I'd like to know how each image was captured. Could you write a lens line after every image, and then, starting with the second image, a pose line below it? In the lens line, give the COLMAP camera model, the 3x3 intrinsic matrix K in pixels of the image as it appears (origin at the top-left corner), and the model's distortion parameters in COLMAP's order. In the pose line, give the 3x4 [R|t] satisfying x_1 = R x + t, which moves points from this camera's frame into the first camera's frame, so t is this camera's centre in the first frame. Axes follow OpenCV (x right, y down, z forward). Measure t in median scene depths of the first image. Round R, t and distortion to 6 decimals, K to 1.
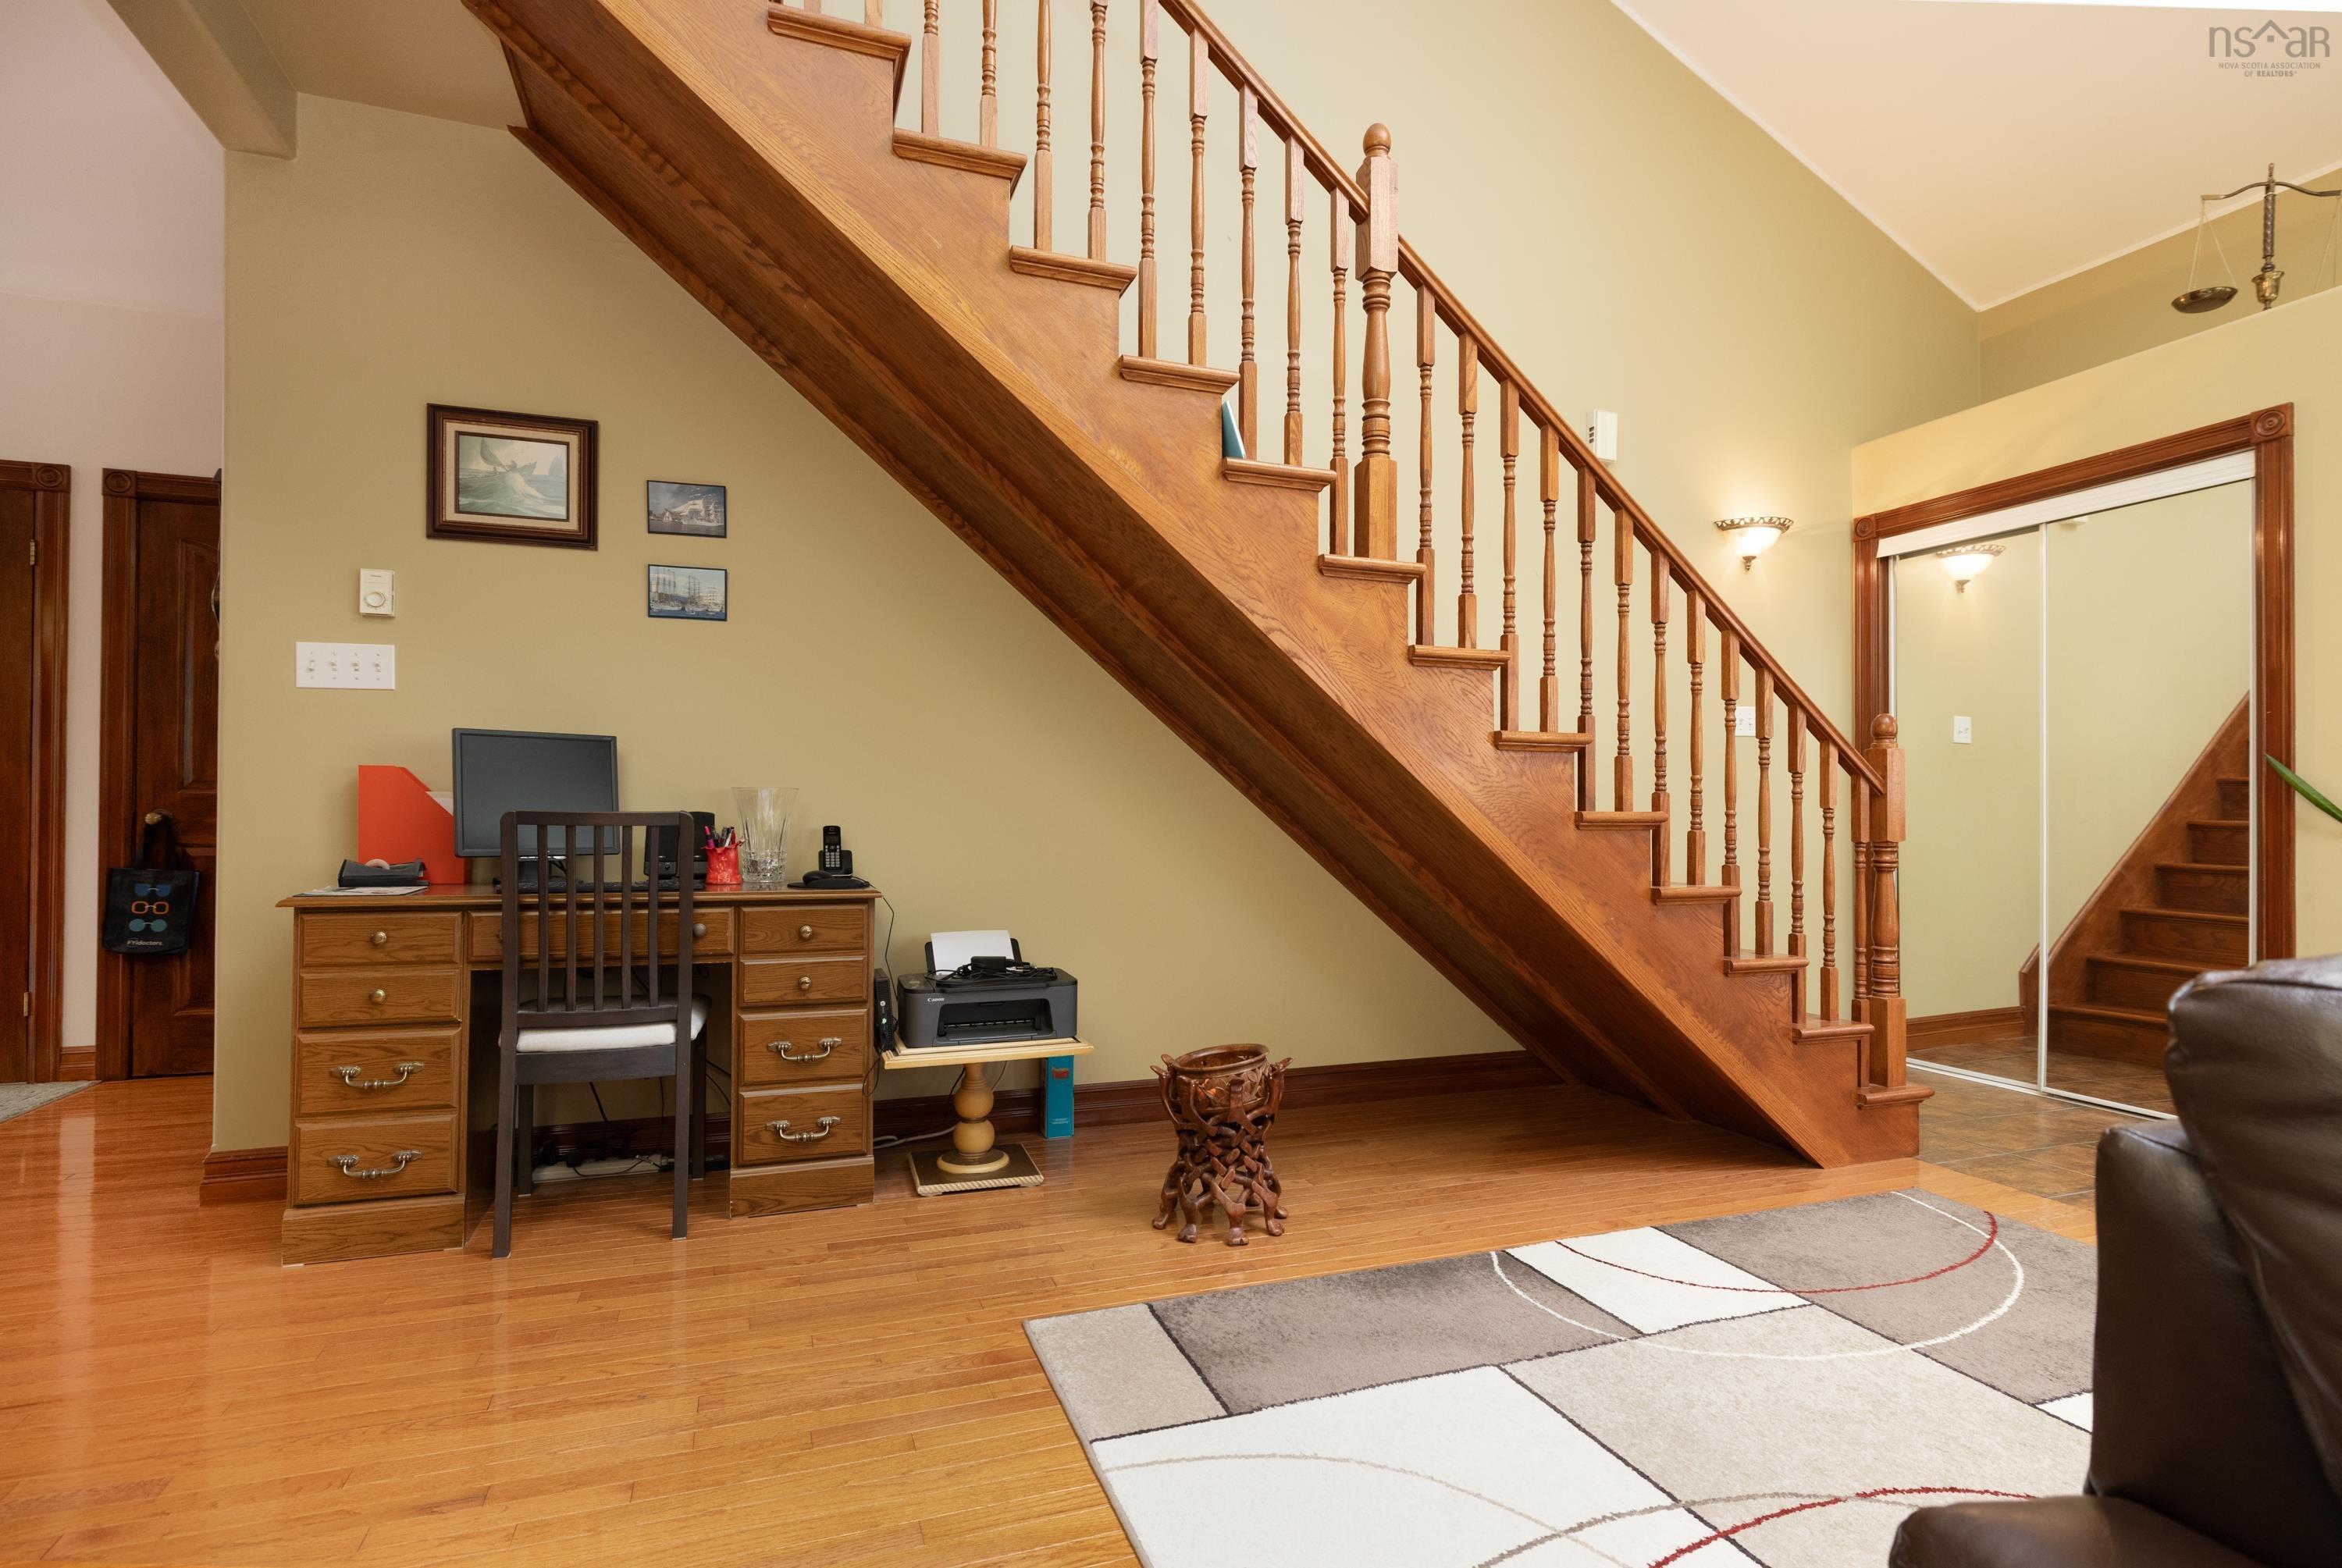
lens RADIAL K [[1144.3, 0, 1167.5], [0, 1144.3, 813.7], [0, 0, 1]] dist [-0.000808, -0.000537]
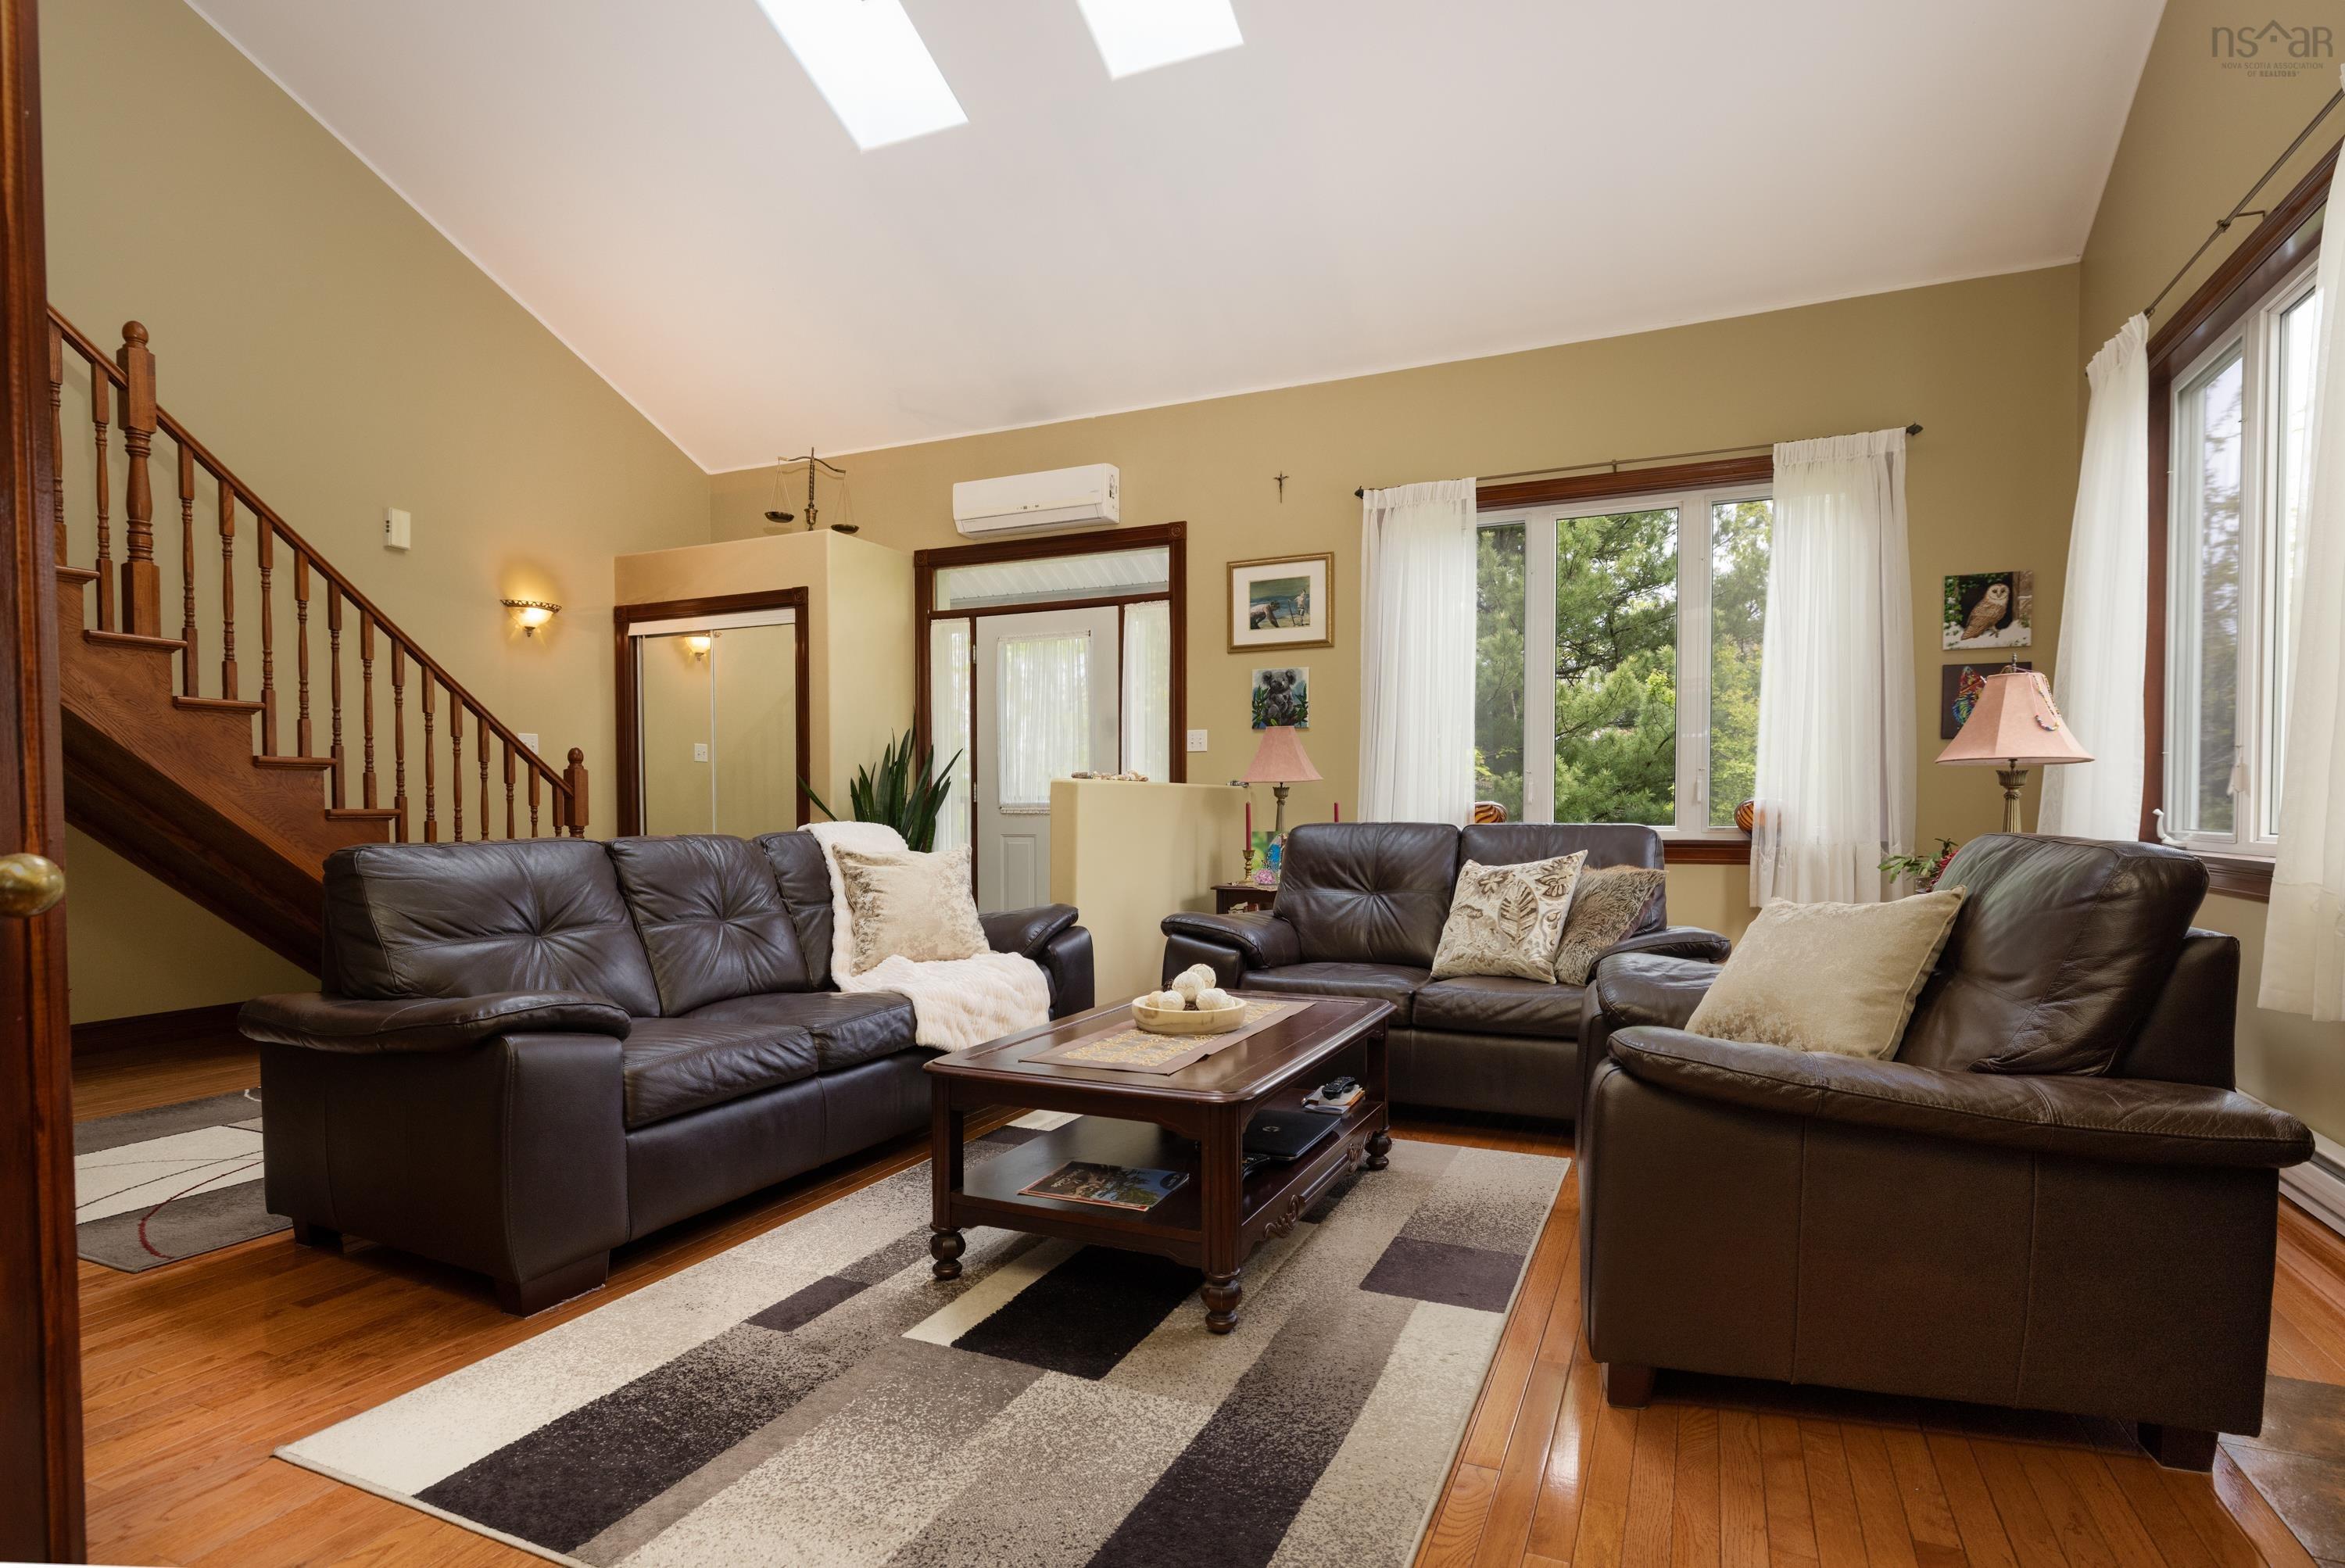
lens RADIAL K [[1189.1, 0, 1193.6], [0, 1189.1, 842.5], [0, 0, 1]] dist [0.001627, -0.001070]
pose [[0.689146, -0.026904, 0.724123, 0.003685], [0.006079, 0.999490, 0.031350, -0.000220], [-0.724597, -0.017203, 0.688958, -0.957910]]
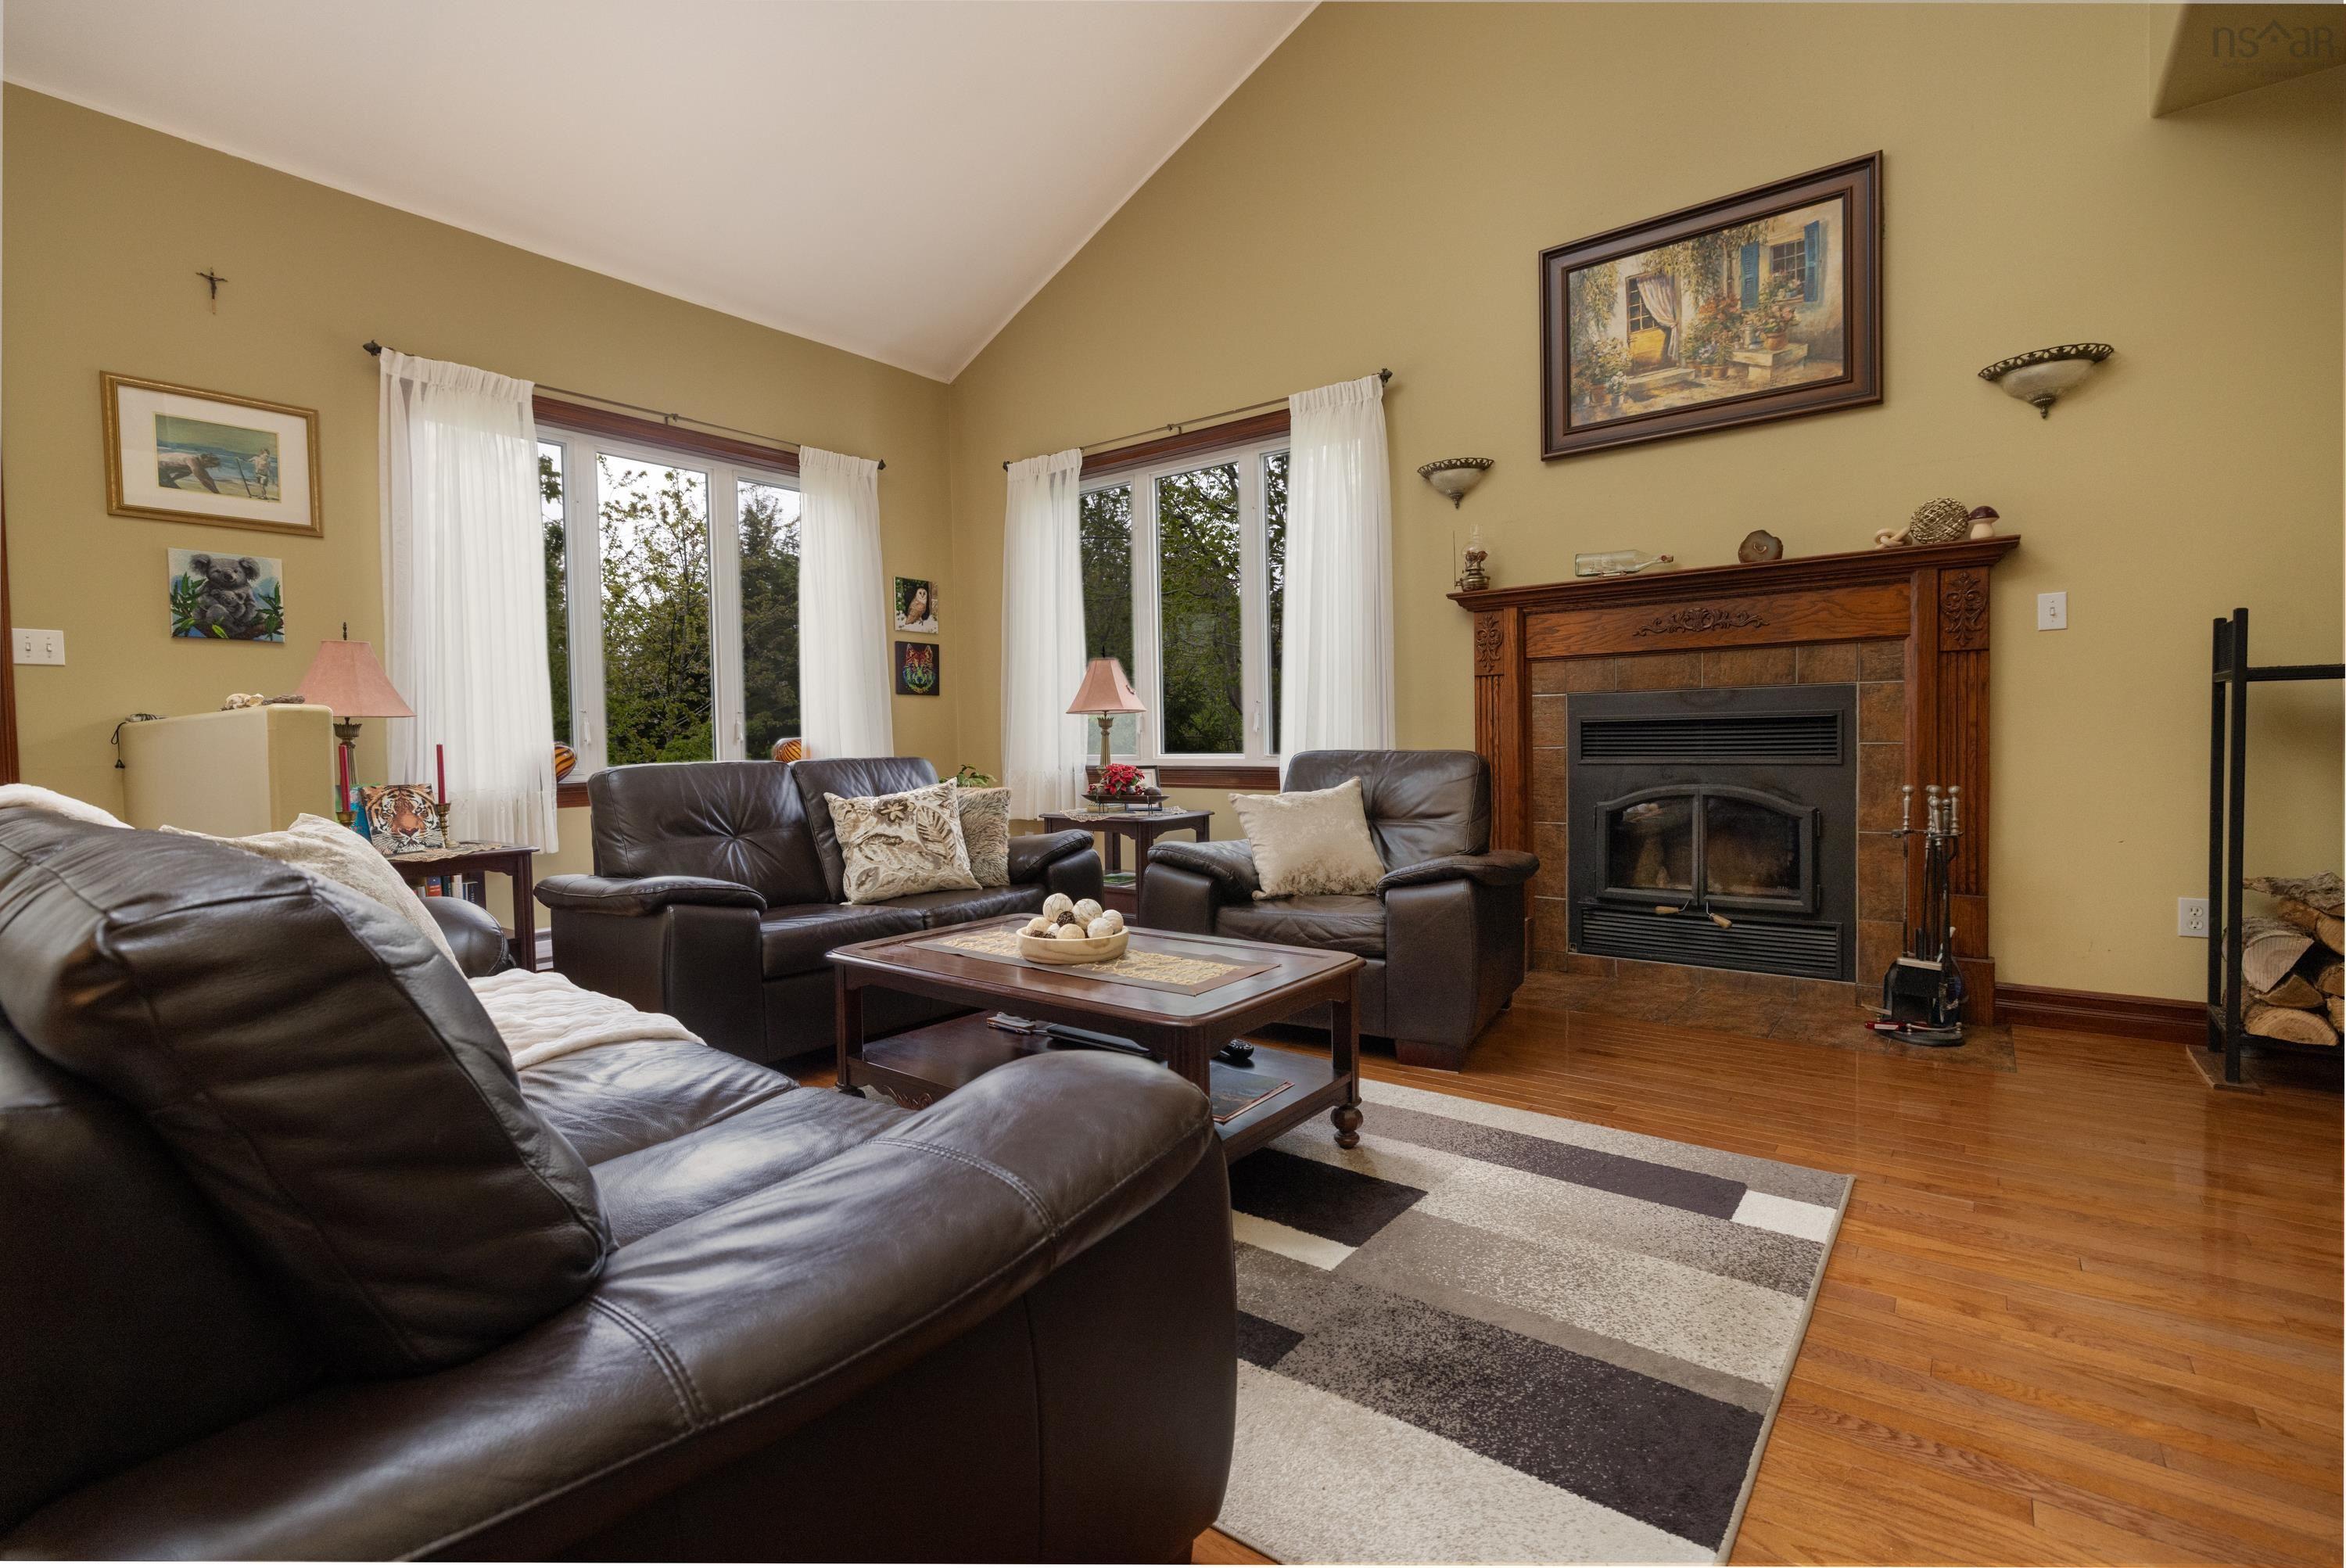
lens RADIAL K [[1058.5, 0, 1176.9], [0, 1058.5, 773.9], [0, 0, 1]] dist [-0.002751, 0.000311]
pose [[-0.537794, -0.021482, 0.842803, -0.086610], [0.016955, 0.999198, 0.036287, 0.001290], [-0.842906, 0.033805, -0.536998, 0.168871]]
